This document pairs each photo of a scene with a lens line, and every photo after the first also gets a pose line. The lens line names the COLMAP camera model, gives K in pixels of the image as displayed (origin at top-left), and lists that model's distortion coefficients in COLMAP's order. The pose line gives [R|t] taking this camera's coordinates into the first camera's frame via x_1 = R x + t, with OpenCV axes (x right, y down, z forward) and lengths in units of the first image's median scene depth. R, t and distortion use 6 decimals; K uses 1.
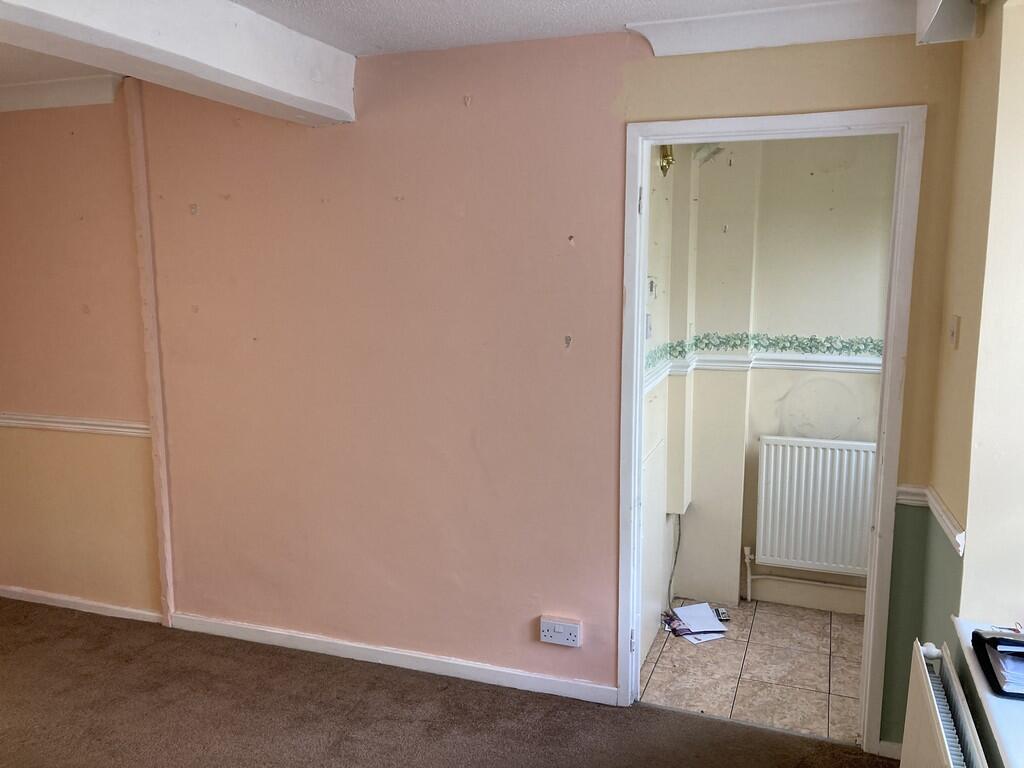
lens RADIAL K [[835.4, 0, 510.6], [0, 835.4, 385.5], [0, 0, 1]] dist [0.039692, -0.042713]
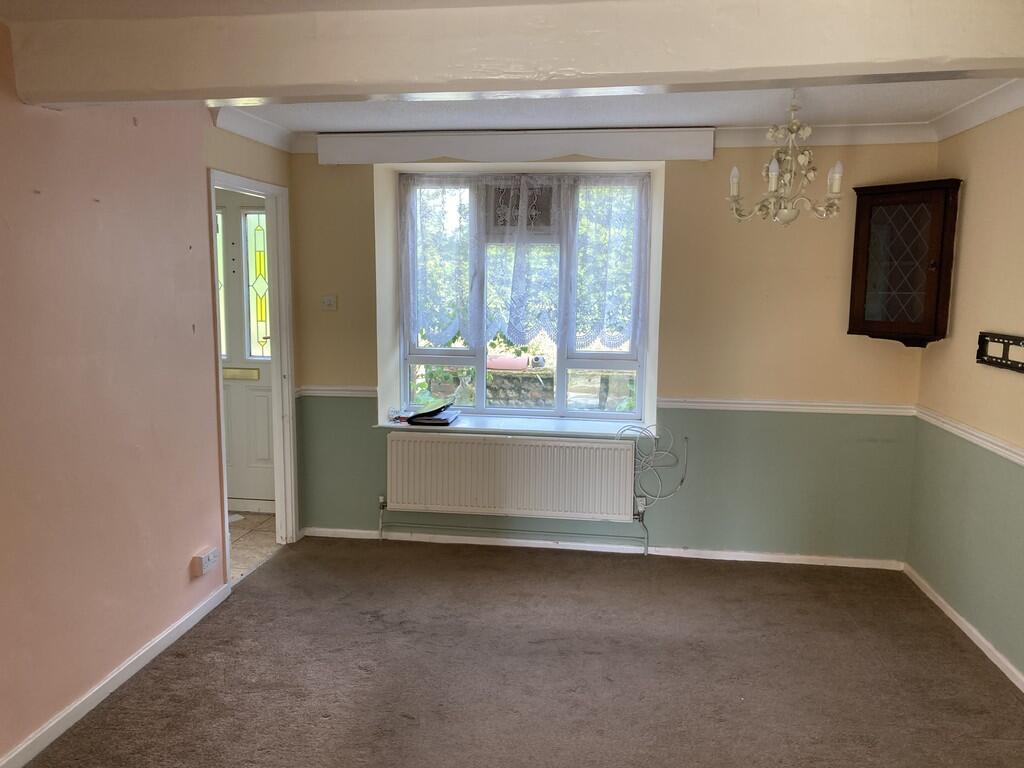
lens RADIAL K [[835.4, 0, 502.4], [0, 835.4, 392.2], [0, 0, 1]] dist [0.039692, -0.042713]
pose [[-0.209621, -0.133470, 0.968630, -1.232082], [0.145530, 0.975347, 0.165889, -0.097943], [-0.966892, 0.175738, -0.185029, 0.768380]]
